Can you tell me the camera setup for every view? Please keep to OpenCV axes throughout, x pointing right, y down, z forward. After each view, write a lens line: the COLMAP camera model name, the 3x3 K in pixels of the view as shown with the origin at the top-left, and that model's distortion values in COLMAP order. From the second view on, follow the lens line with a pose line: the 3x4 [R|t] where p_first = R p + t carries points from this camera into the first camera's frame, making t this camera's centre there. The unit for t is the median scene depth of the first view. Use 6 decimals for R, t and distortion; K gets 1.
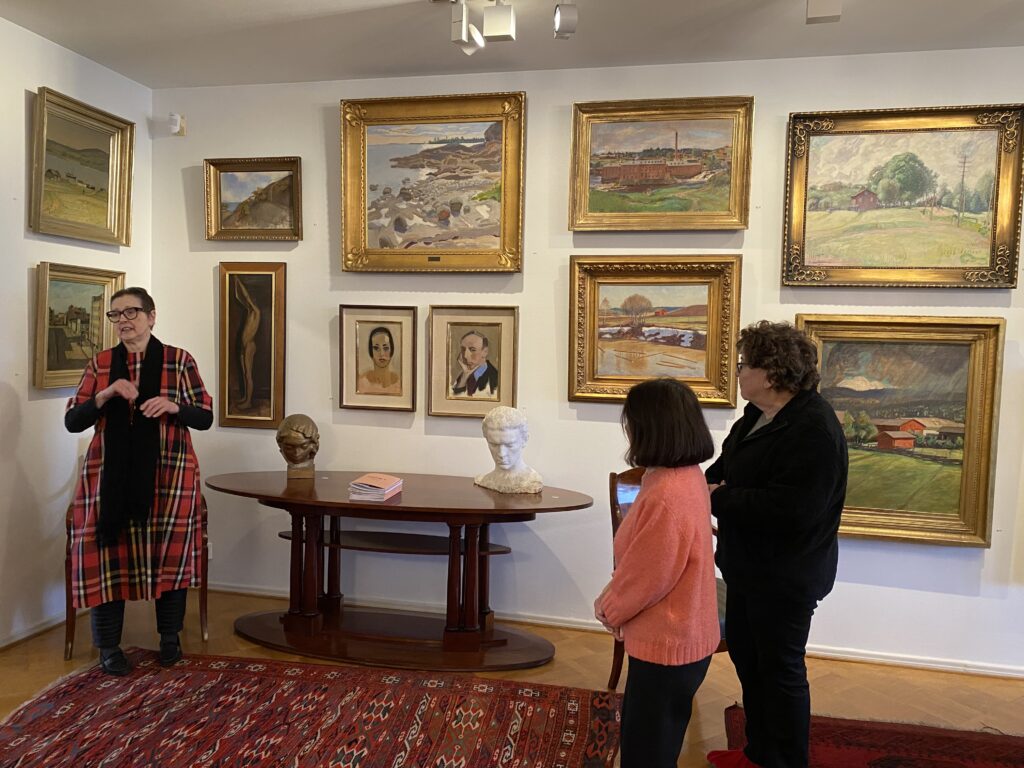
lens RADIAL K [[784.9, 0, 508.3], [0, 784.9, 385.2], [0, 0, 1]] dist [0.036955, -0.021275]
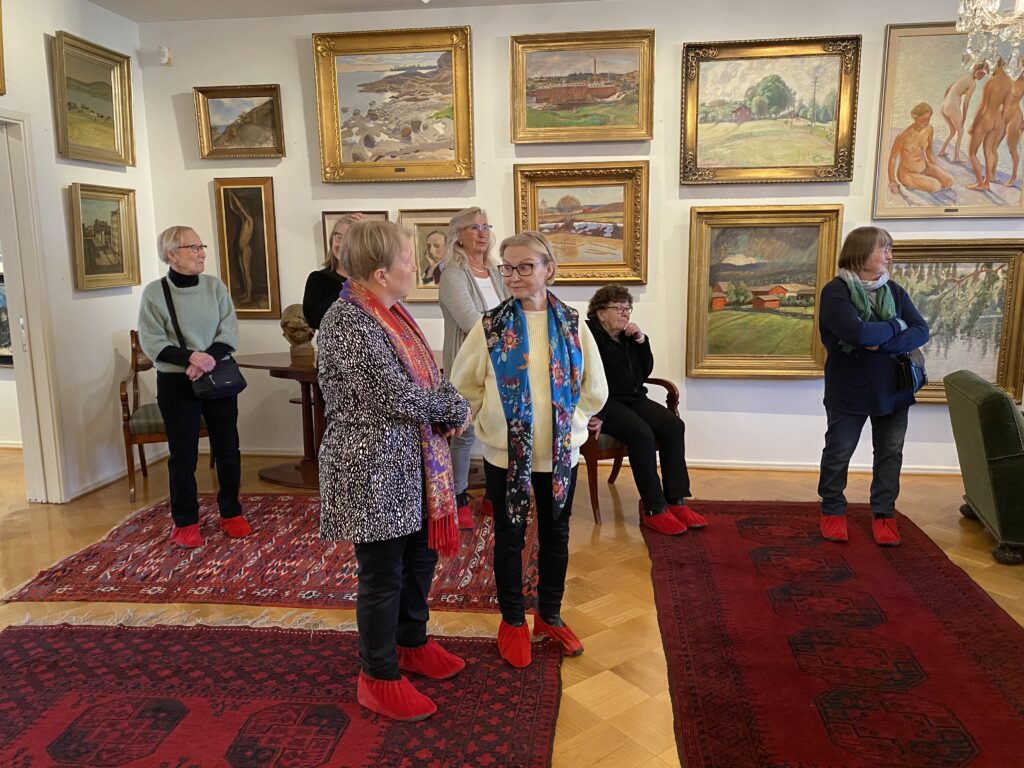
lens RADIAL K [[784.9, 0, 519.5], [0, 784.9, 376.0], [0, 0, 1]] dist [0.036955, -0.021275]
pose [[0.995508, -0.050736, 0.079939, -0.026791], [0.041739, 0.993004, 0.110455, 0.027725], [-0.084983, -0.106622, 0.990661, -0.256812]]
